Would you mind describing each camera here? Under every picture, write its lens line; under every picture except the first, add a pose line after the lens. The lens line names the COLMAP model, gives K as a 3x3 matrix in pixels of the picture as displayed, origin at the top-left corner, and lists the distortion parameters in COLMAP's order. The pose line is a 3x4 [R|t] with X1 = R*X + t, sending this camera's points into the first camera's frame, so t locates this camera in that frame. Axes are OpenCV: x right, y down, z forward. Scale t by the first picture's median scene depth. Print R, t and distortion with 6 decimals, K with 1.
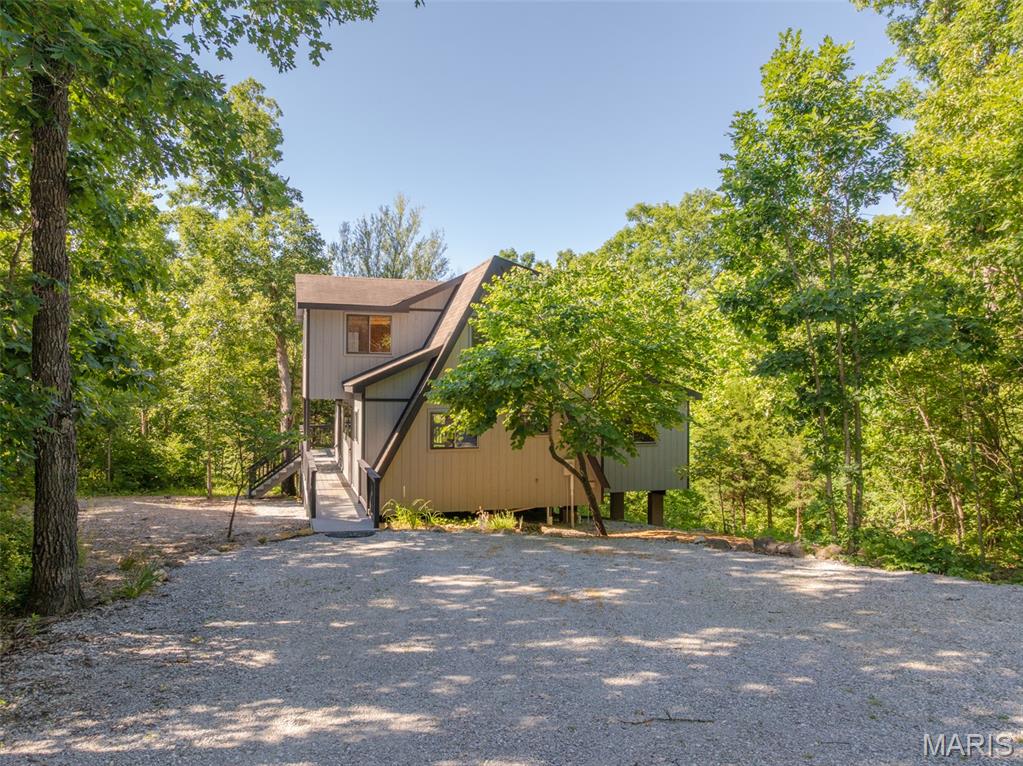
lens RADIAL K [[729.0, 0, 508.0], [0, 729.0, 378.8], [0, 0, 1]] dist [-0.060669, 0.027092]
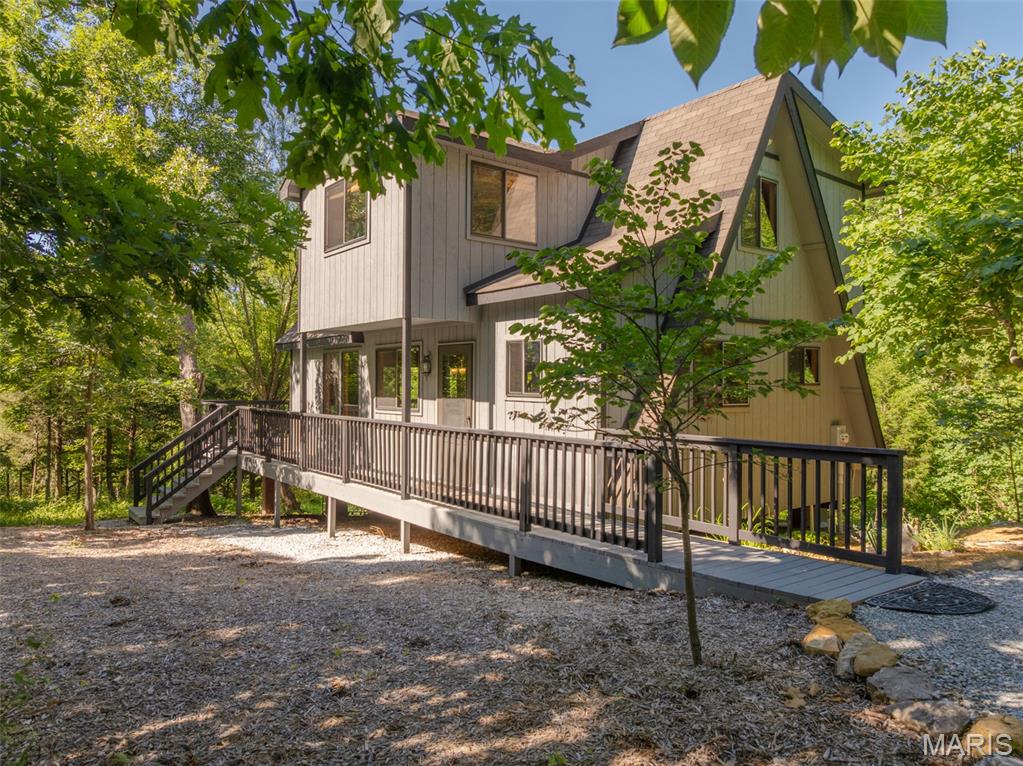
lens RADIAL K [[729.0, 0, 508.0], [0, 729.0, 378.8], [0, 0, 1]] dist [-0.060669, 0.027092]
pose [[0.936601, 0.003842, 0.350377, -0.294291], [-0.003825, 0.999992, -0.000741, 0.053726], [-0.350377, -0.000646, 0.936608, 0.387483]]
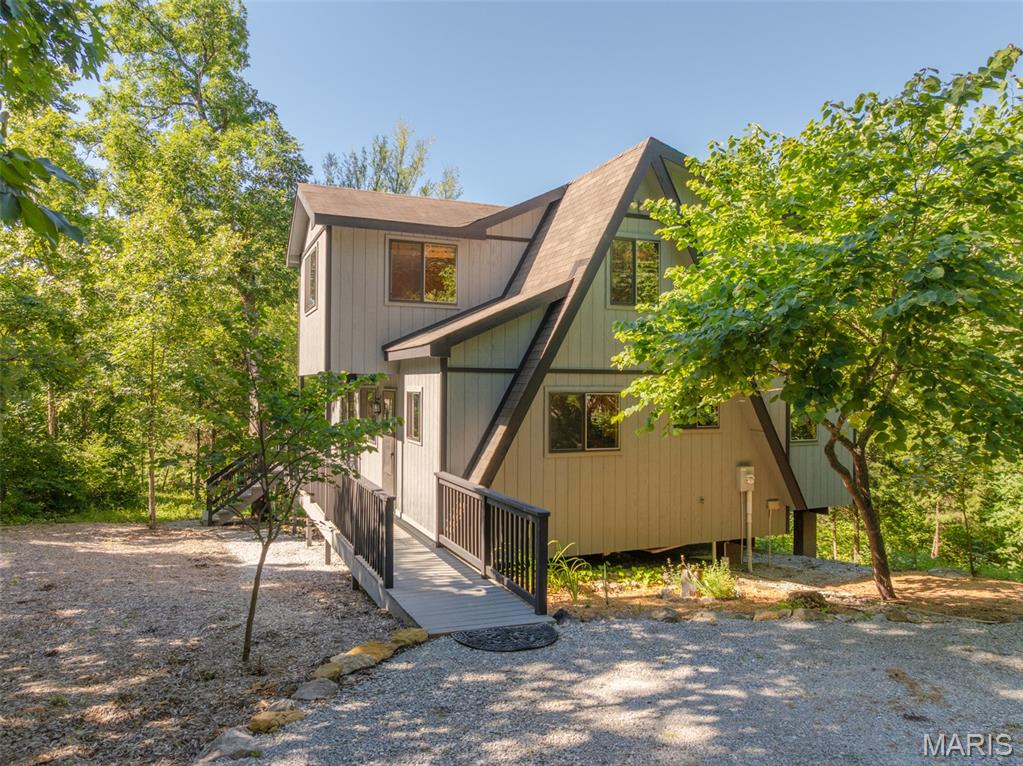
lens RADIAL K [[729.0, 0, 508.0], [0, 729.0, 378.8], [0, 0, 1]] dist [-0.060669, 0.027092]
pose [[0.995420, 0.001059, 0.095589, -0.138699], [-0.000923, 0.999998, -0.001473, 0.025319], [-0.095591, 0.001378, 0.995420, 0.282693]]
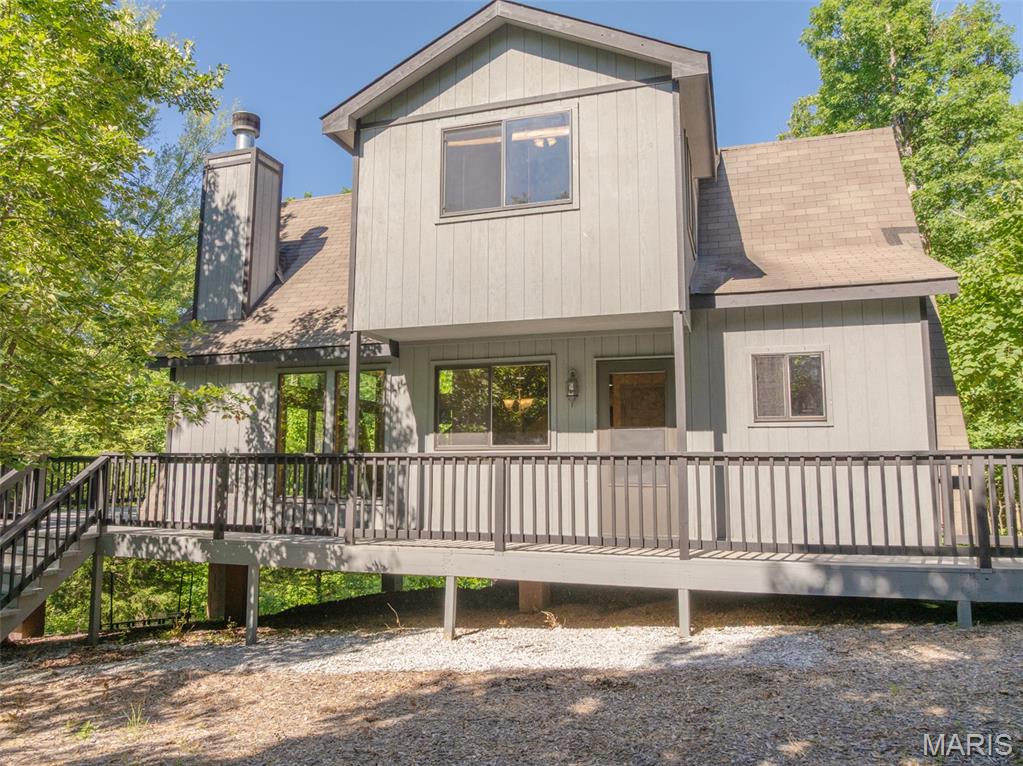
lens RADIAL K [[729.0, 0, 508.0], [0, 729.0, 378.8], [0, 0, 1]] dist [-0.060669, 0.027092]
pose [[0.554875, 0.093802, 0.826629, -0.482344], [-0.002984, 0.993841, -0.110773, 0.079322], [-0.831929, 0.058999, 0.551737, 0.663676]]
